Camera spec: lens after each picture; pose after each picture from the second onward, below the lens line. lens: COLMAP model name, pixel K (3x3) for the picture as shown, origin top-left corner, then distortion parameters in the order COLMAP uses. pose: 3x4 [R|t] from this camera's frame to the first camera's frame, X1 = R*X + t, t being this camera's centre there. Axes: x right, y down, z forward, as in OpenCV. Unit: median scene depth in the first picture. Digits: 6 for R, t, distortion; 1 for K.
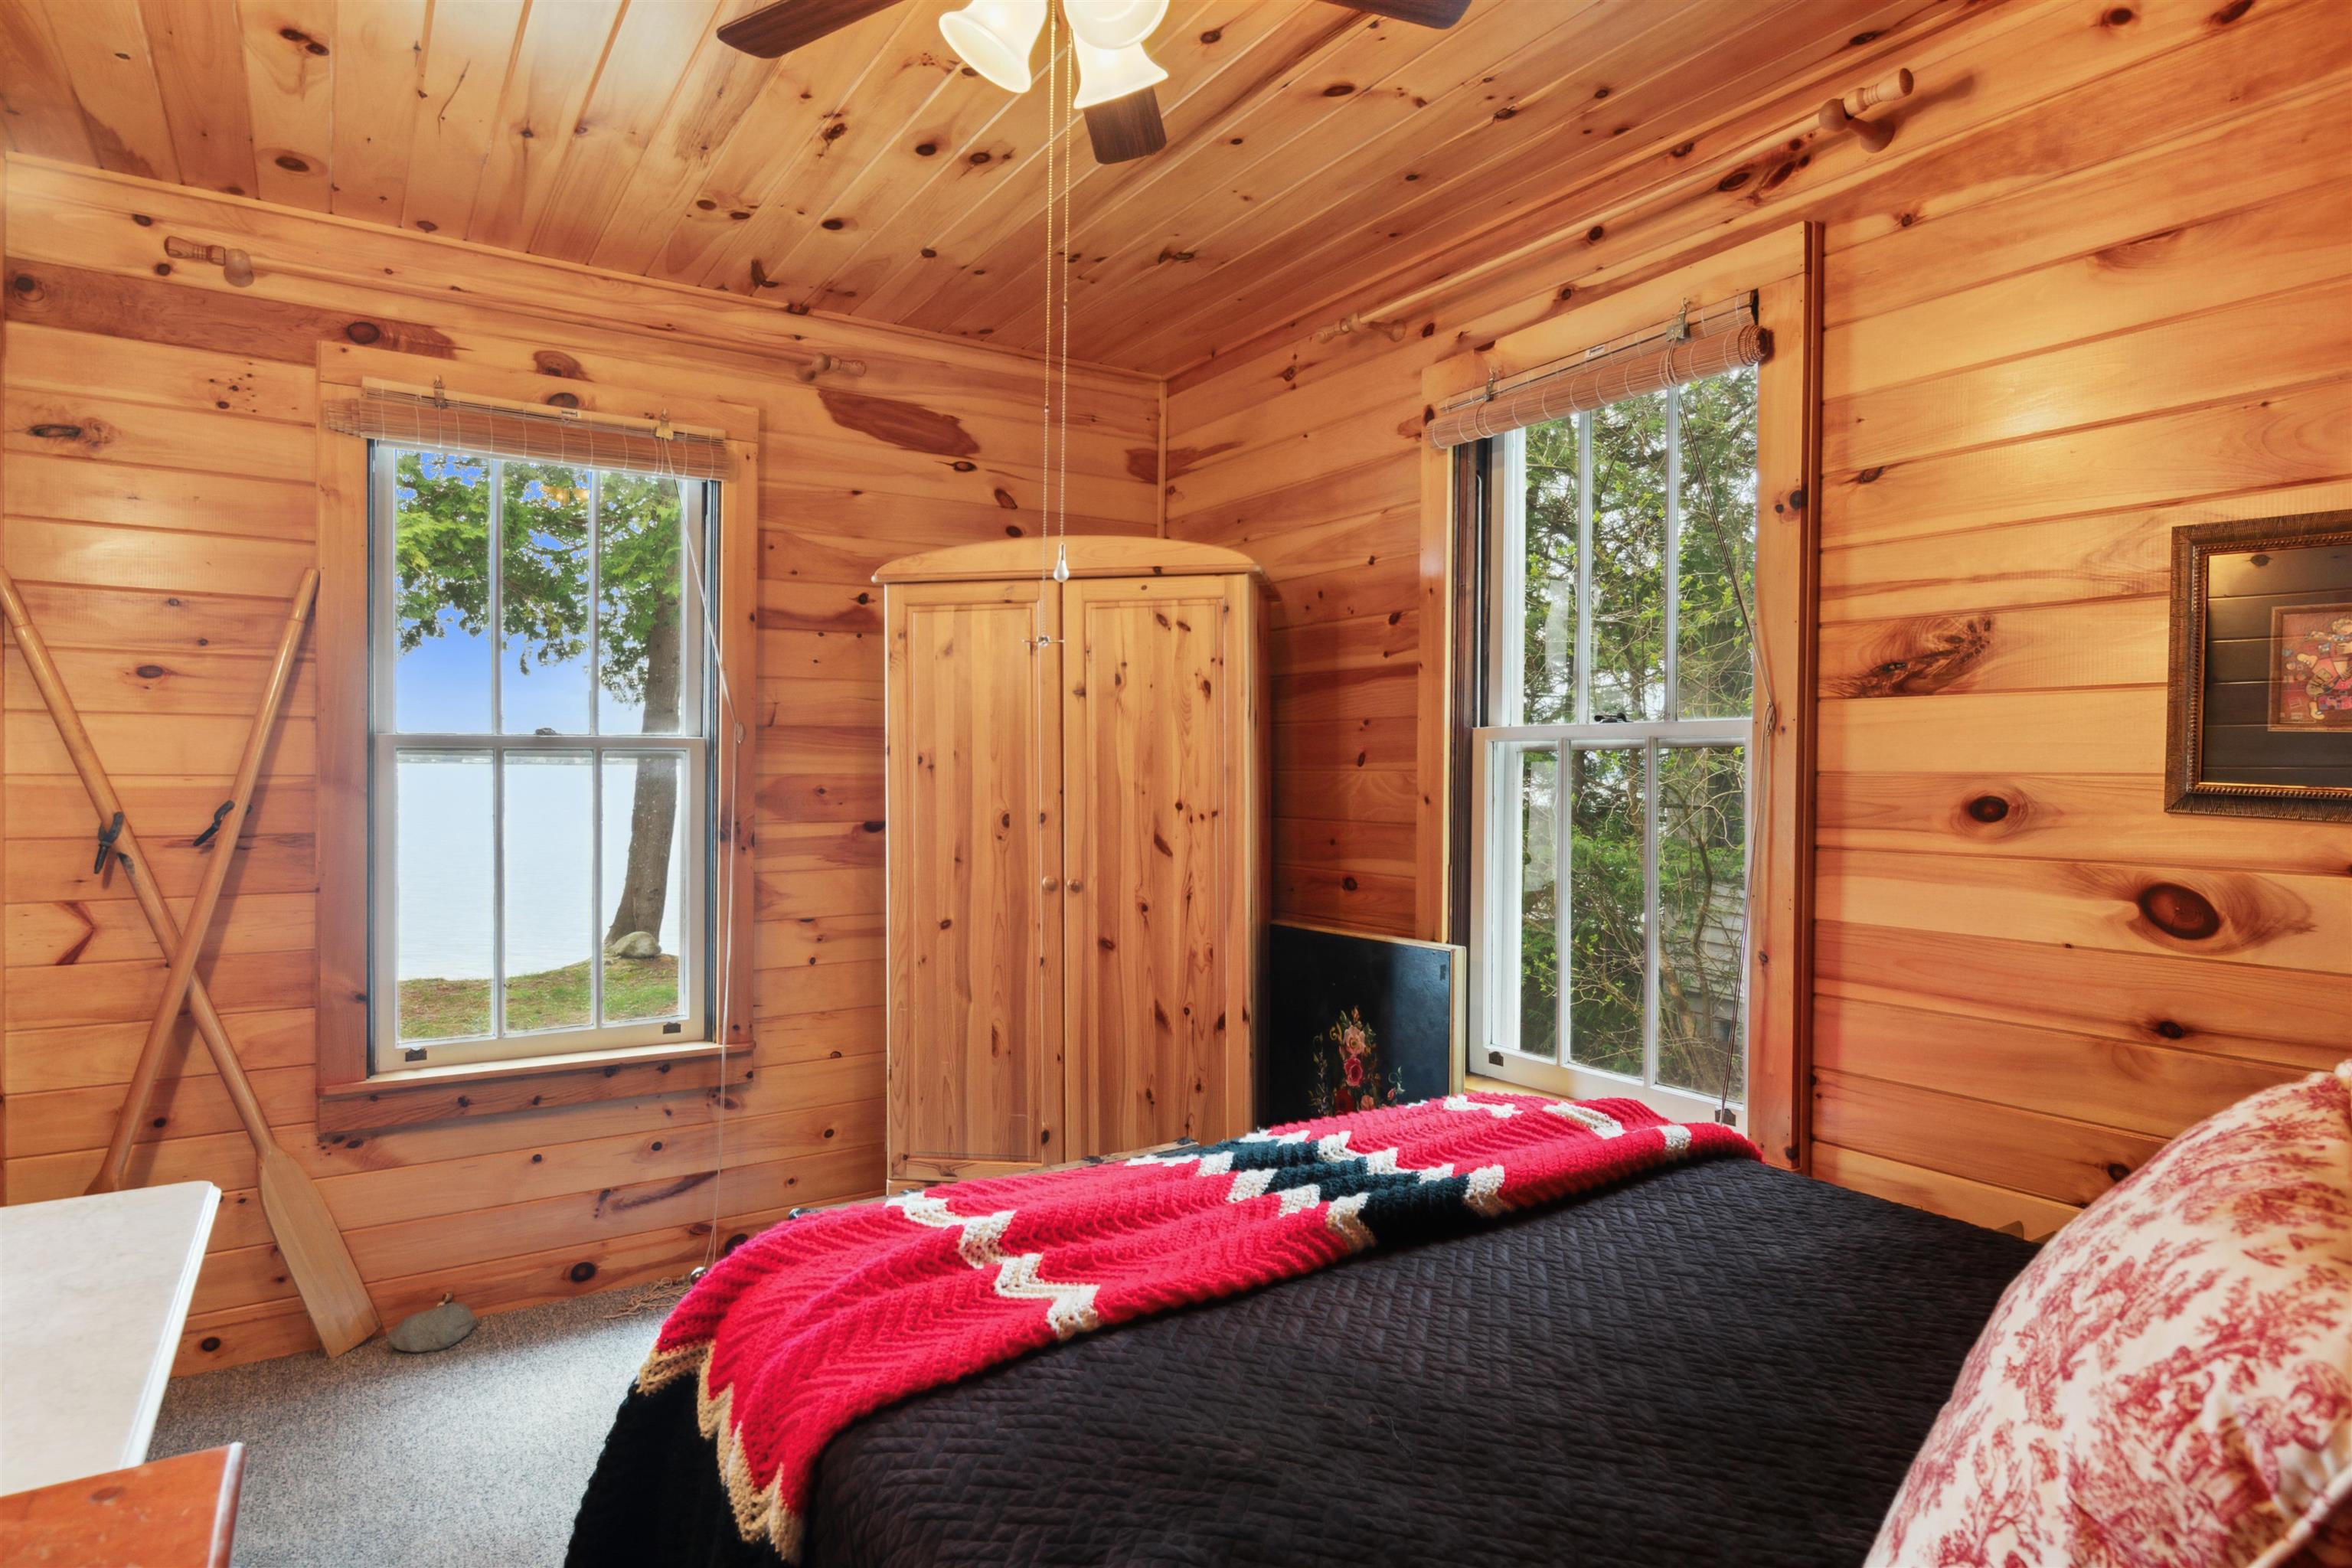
lens RADIAL K [[1280.8, 0, 1178.4], [0, 1280.8, 783.6], [0, 0, 1]] dist [-0.002035, -0.001176]
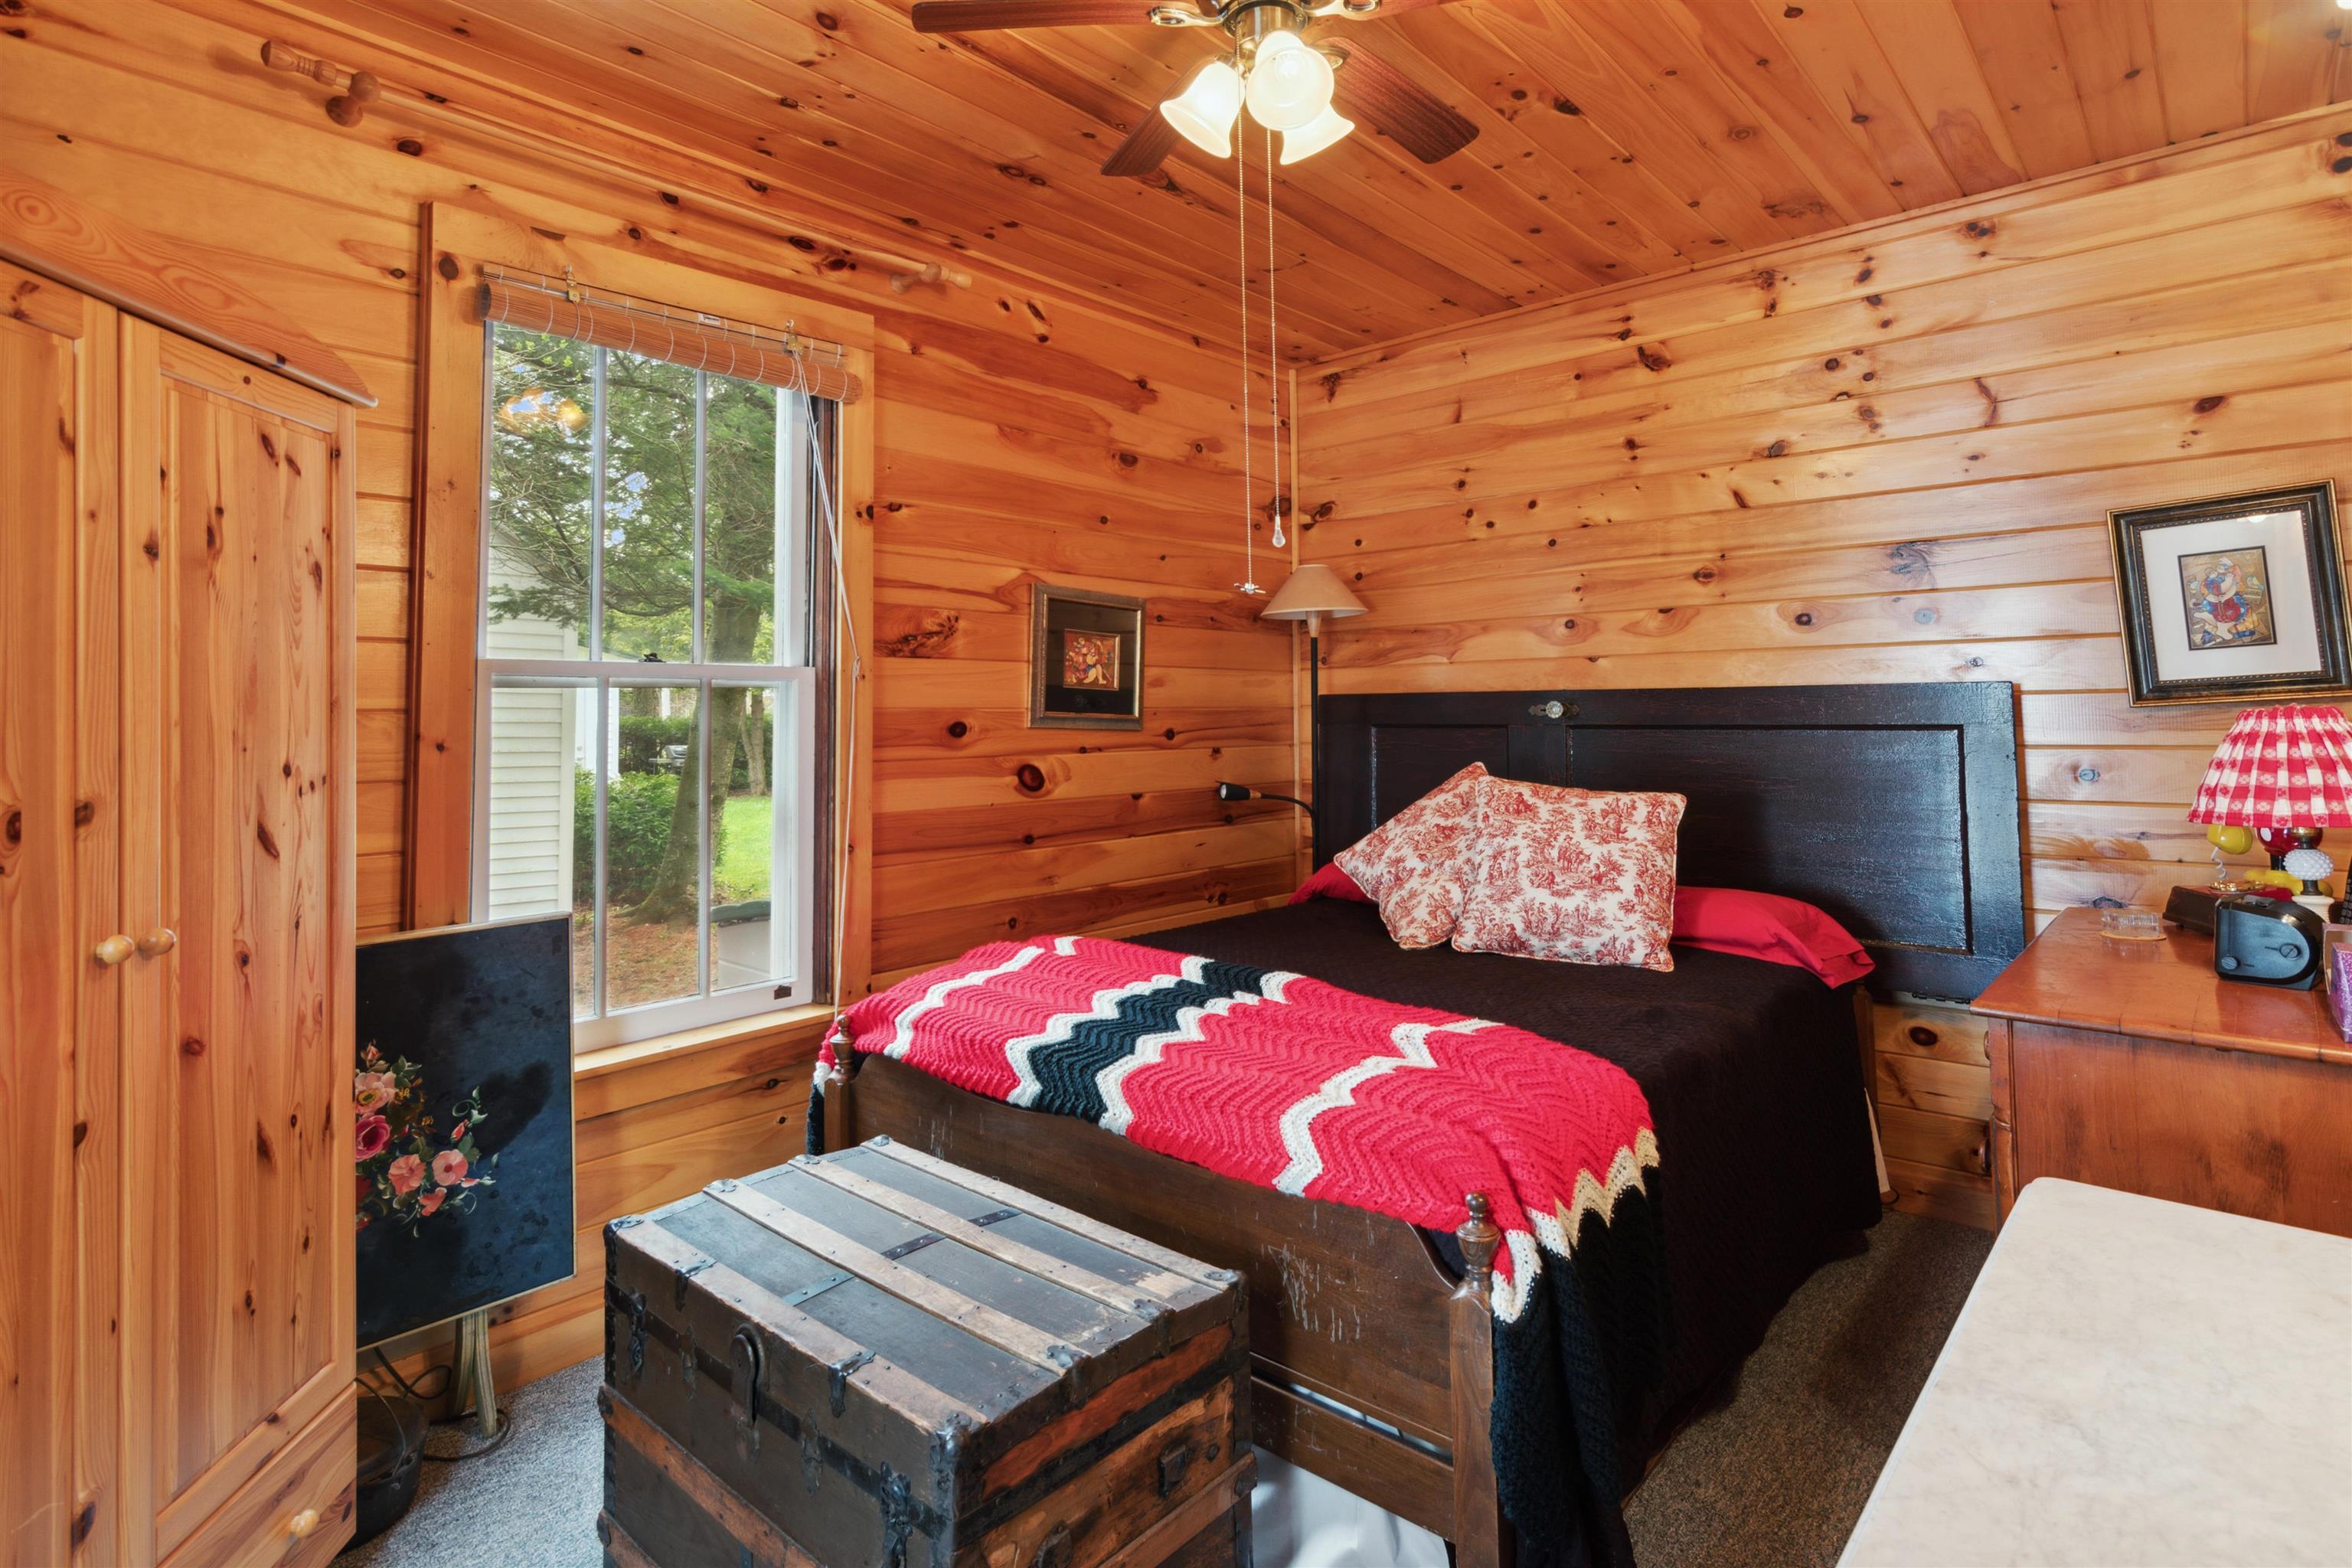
lens RADIAL K [[1165.8, 0, 1202.5], [0, 1165.8, 675.0], [0, 0, 1]] dist [-0.002543, 0.001469]
pose [[-0.251205, 0.030235, 0.967462, -0.731066], [0.019732, 0.999464, -0.026111, -0.004339], [-0.967733, 0.012531, -0.251667, 0.861783]]
